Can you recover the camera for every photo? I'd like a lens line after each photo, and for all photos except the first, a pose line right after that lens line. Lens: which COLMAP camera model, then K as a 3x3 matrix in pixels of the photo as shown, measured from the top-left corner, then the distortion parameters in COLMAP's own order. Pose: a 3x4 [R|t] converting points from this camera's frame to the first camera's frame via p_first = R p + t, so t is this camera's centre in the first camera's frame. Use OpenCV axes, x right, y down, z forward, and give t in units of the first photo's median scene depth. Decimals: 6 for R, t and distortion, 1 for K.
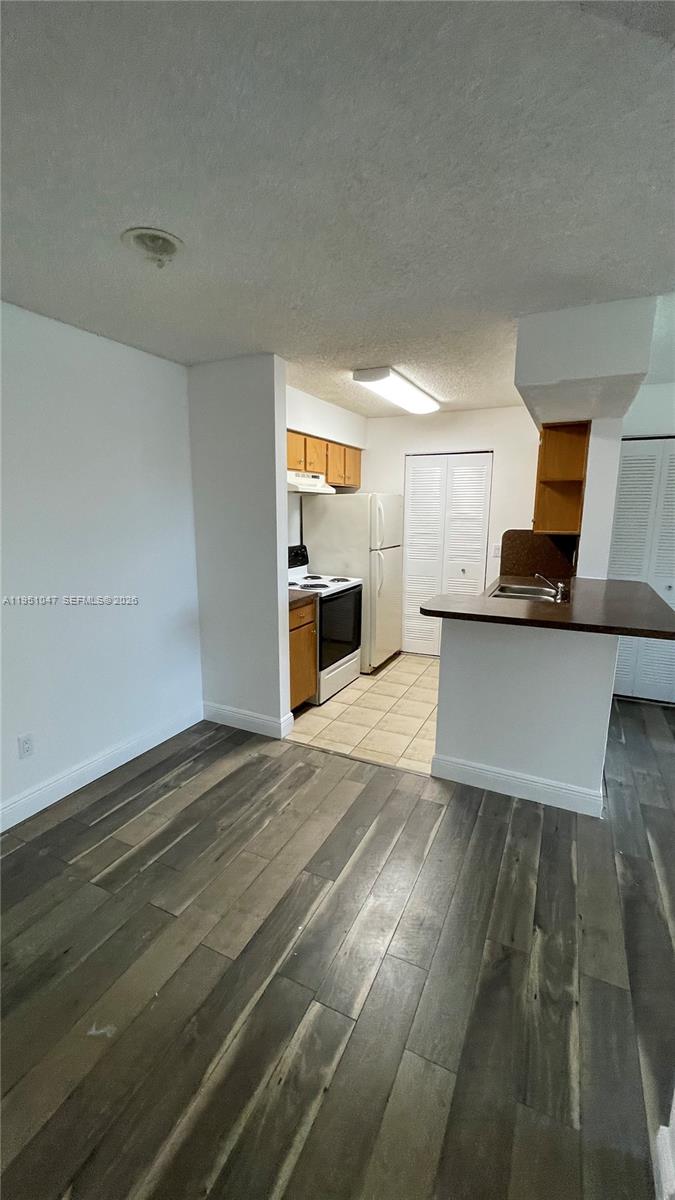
lens RADIAL K [[486.7, 0, 337.5], [0, 486.7, 600.0], [0, 0, 1]] dist [-0.000380, -0.000088]
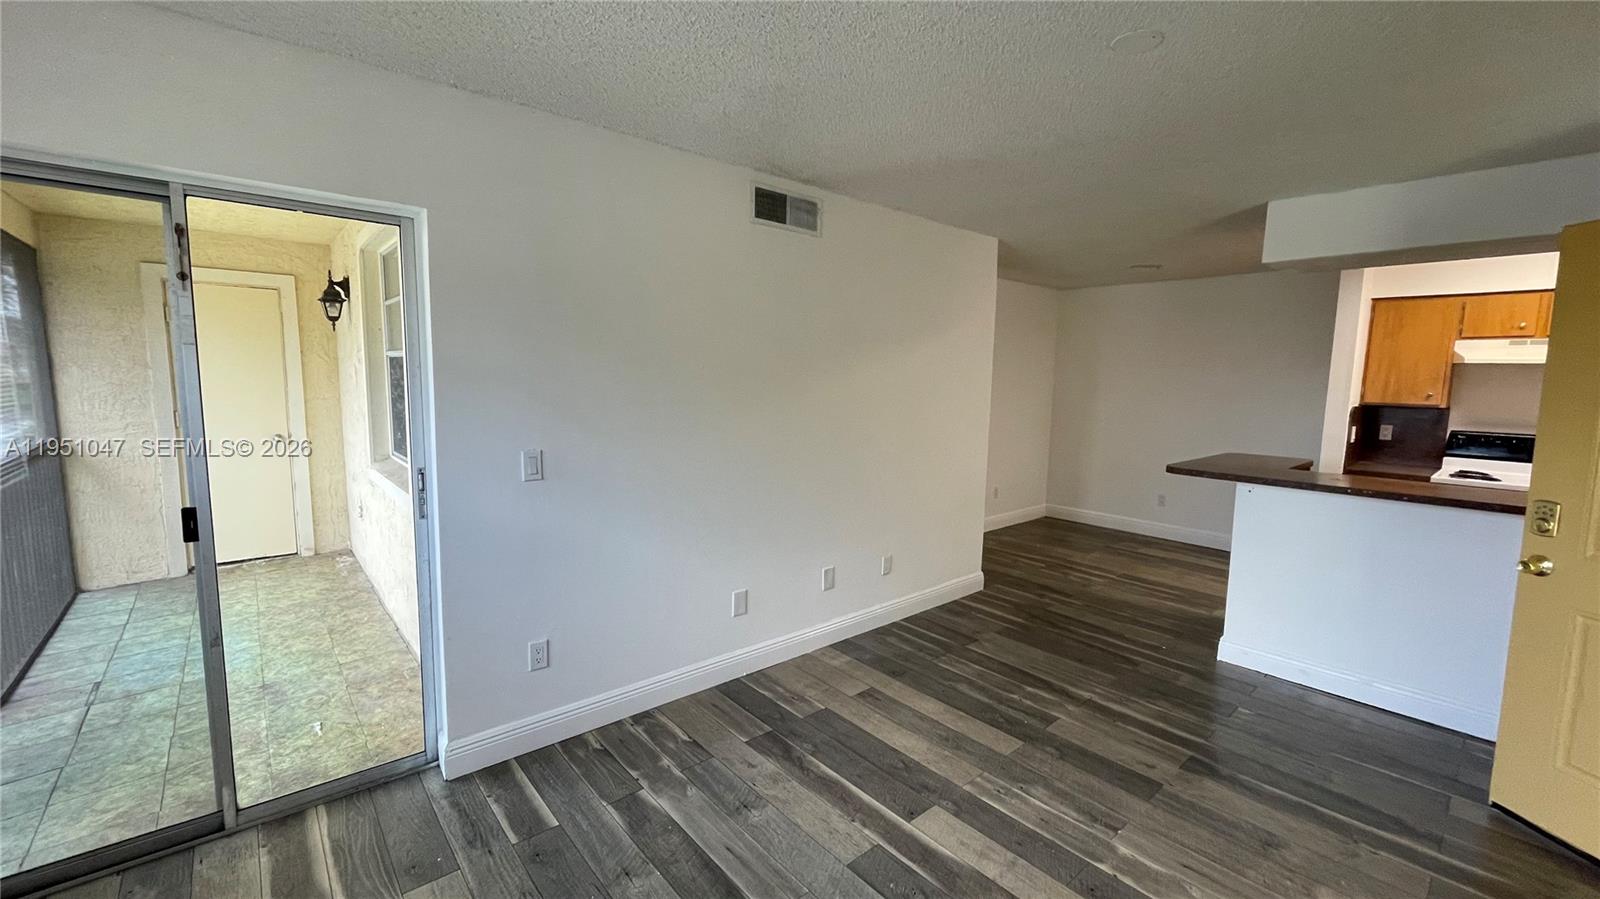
lens RADIAL K [[648.9, 0, 800.0], [0, 648.9, 449.5], [0, 0, 1]] dist [-0.000380, -0.000088]
pose [[-0.398041, 0.092543, -0.912688, 2.820526], [-0.196435, 0.963224, 0.183336, -0.100280], [0.896089, 0.252259, -0.365225, 0.752837]]
